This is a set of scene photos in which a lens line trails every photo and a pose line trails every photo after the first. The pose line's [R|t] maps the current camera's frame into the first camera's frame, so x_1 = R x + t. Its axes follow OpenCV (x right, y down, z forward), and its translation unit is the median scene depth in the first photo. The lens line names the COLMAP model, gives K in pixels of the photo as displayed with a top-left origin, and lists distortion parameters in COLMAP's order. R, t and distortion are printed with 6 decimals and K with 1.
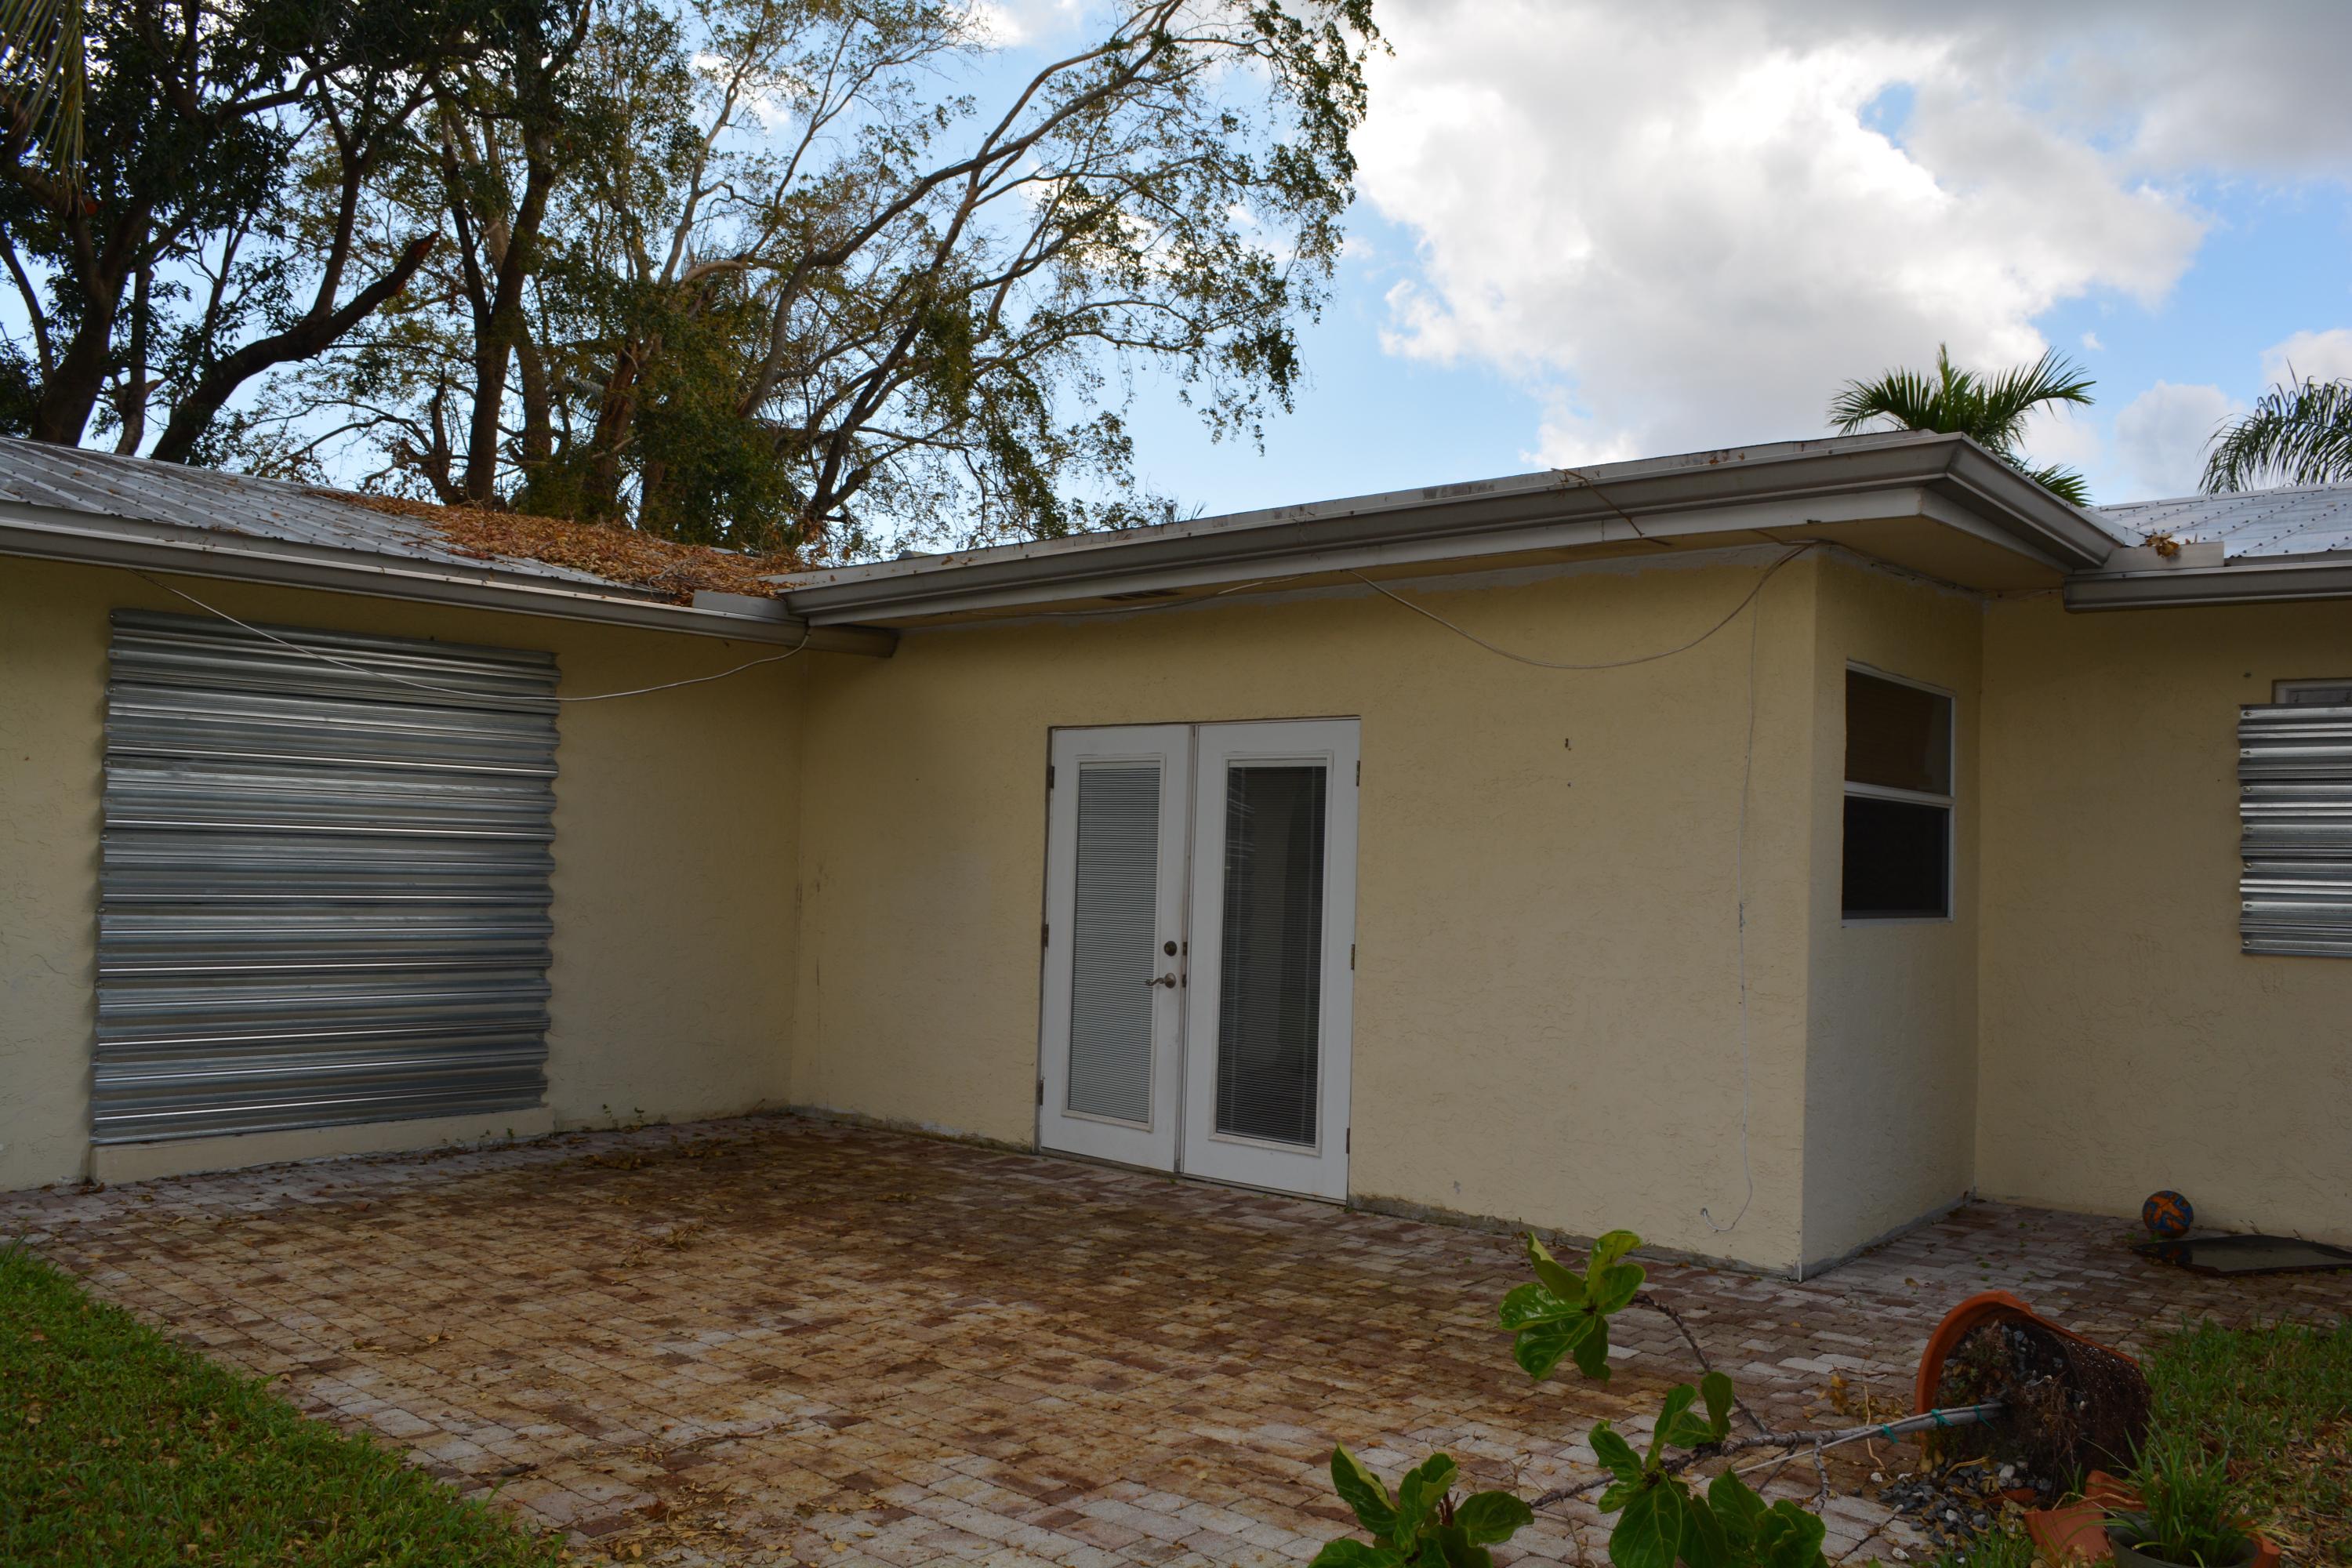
lens RADIAL K [[1860.7, 0, 1178.5], [0, 1860.7, 817.6], [0, 0, 1]] dist [-0.078467, 0.007744]
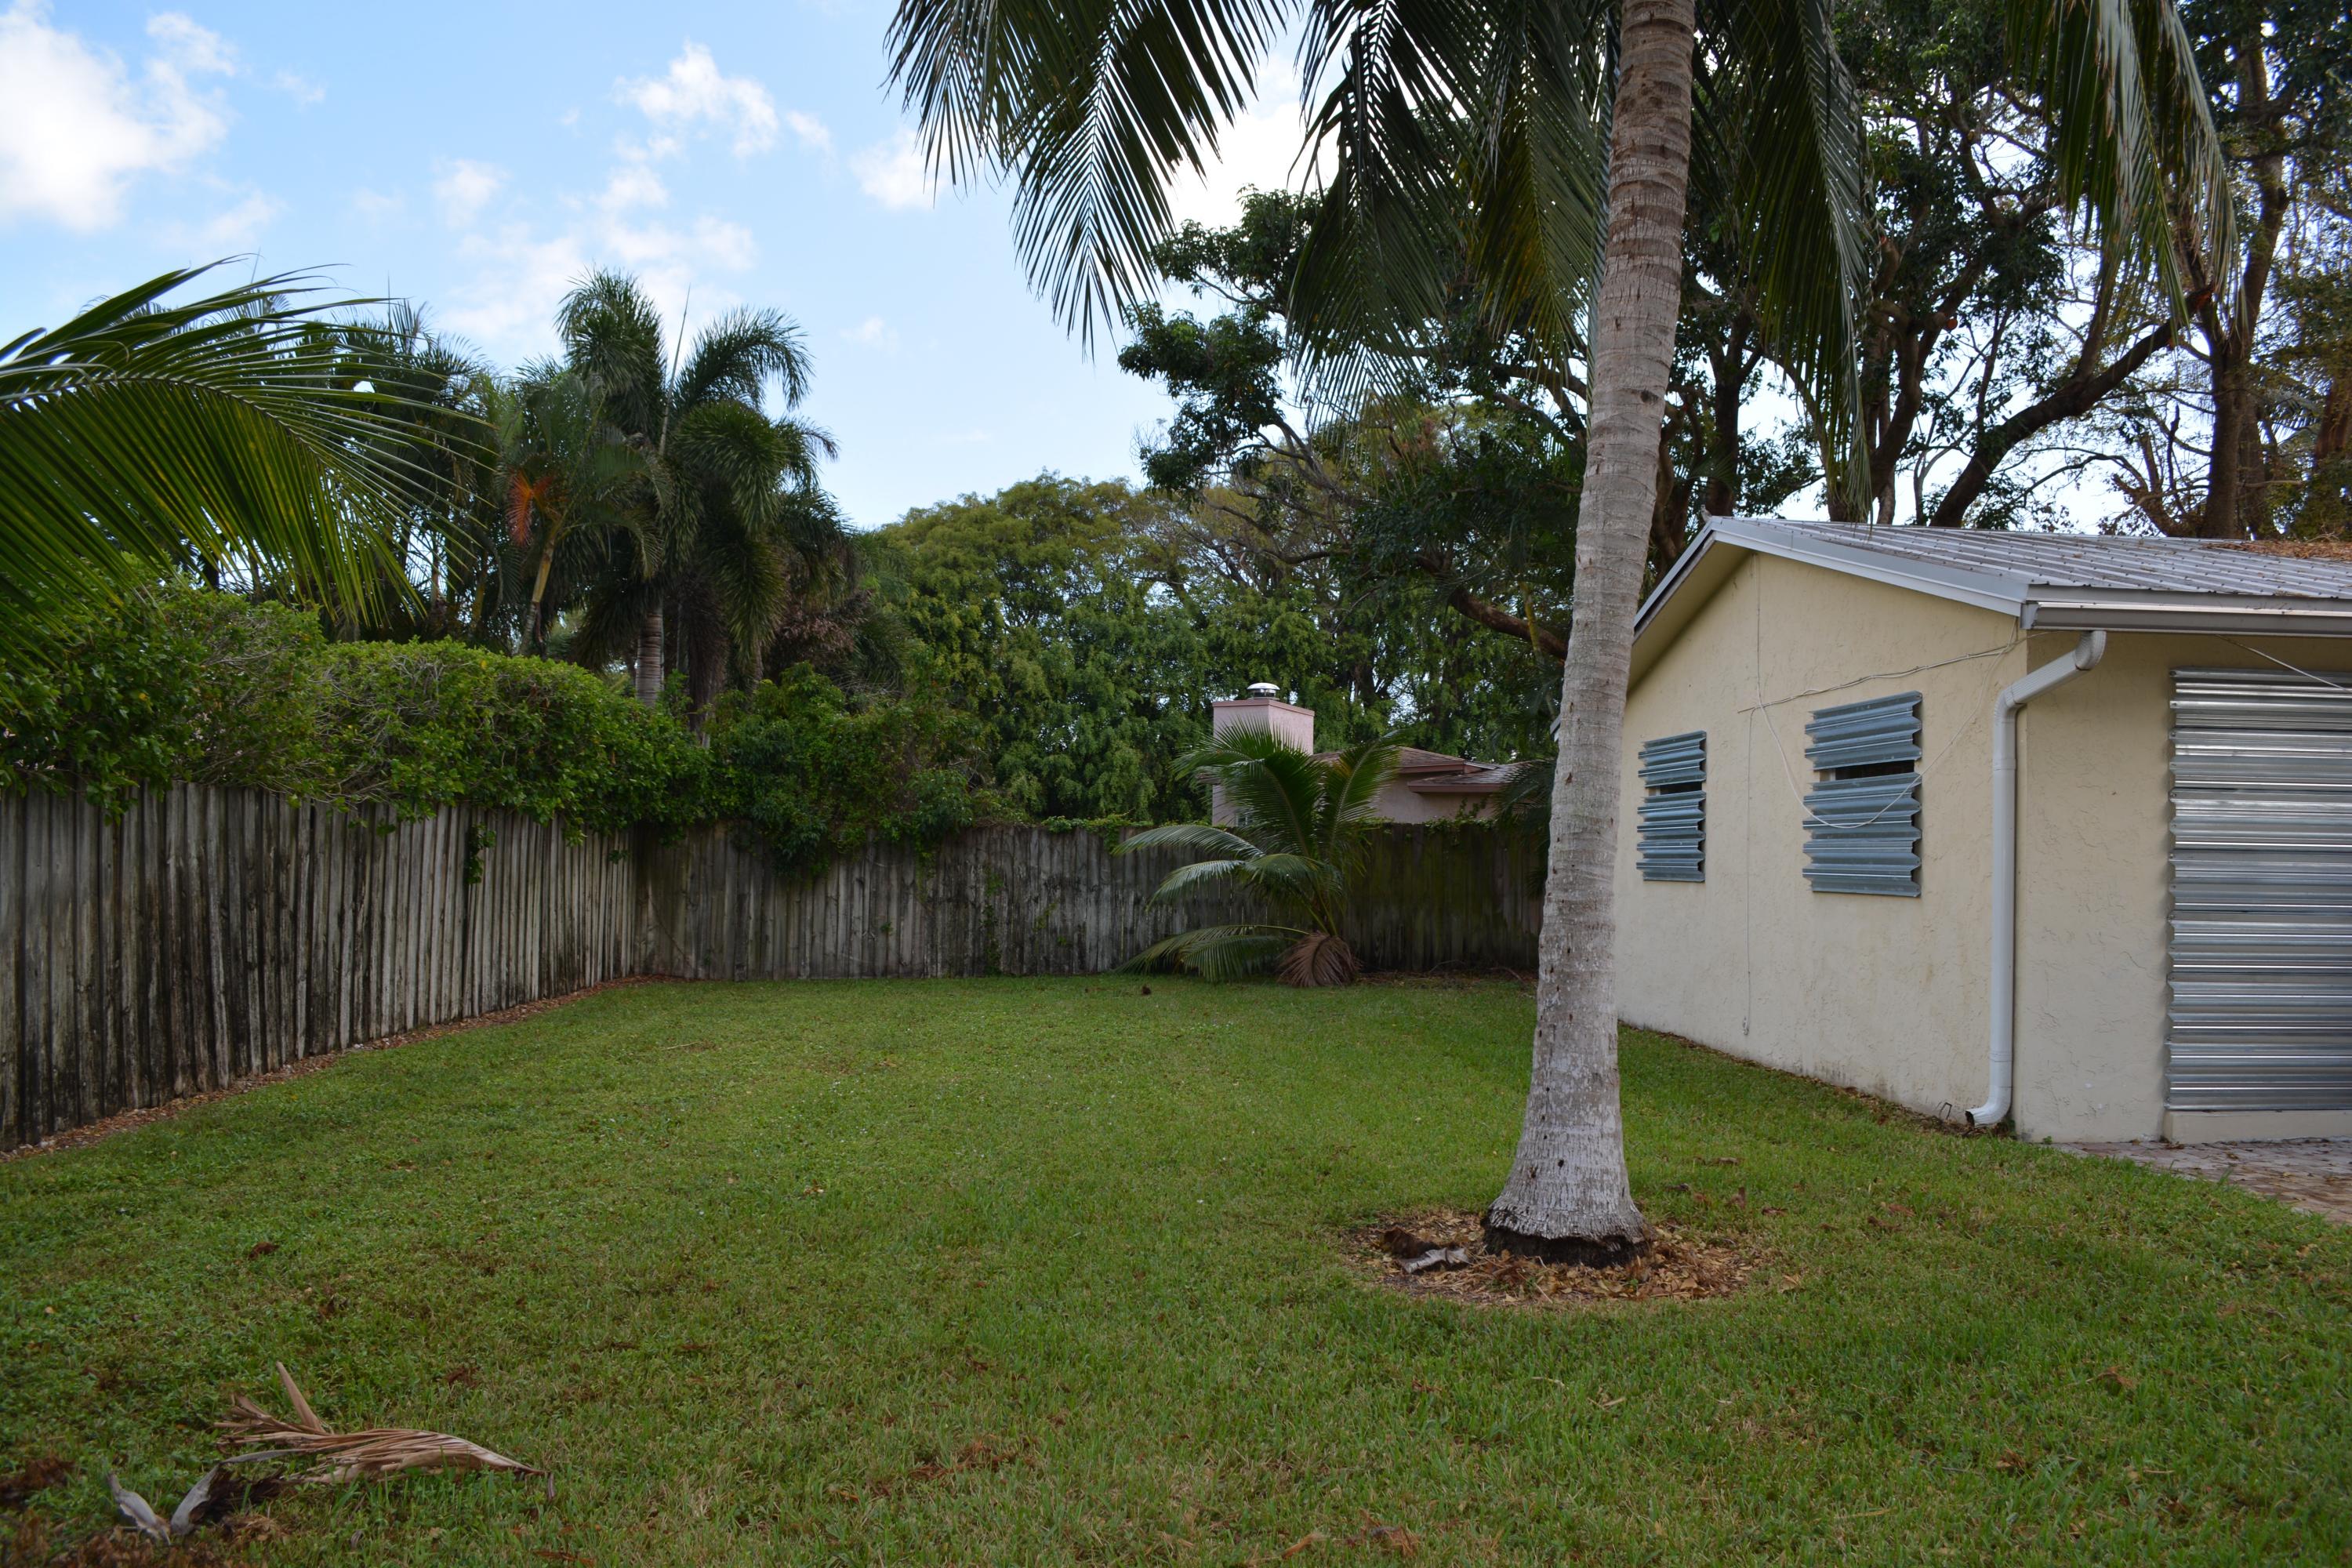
lens RADIAL K [[1860.7, 0, 1178.5], [0, 1860.7, 817.6], [0, 0, 1]] dist [-0.078467, 0.007744]
pose [[0.723419, -0.023917, -0.689995, -0.234461], [0.019817, 0.999707, -0.013876, -0.011239], [0.690125, -0.003636, 0.723681, -0.338943]]
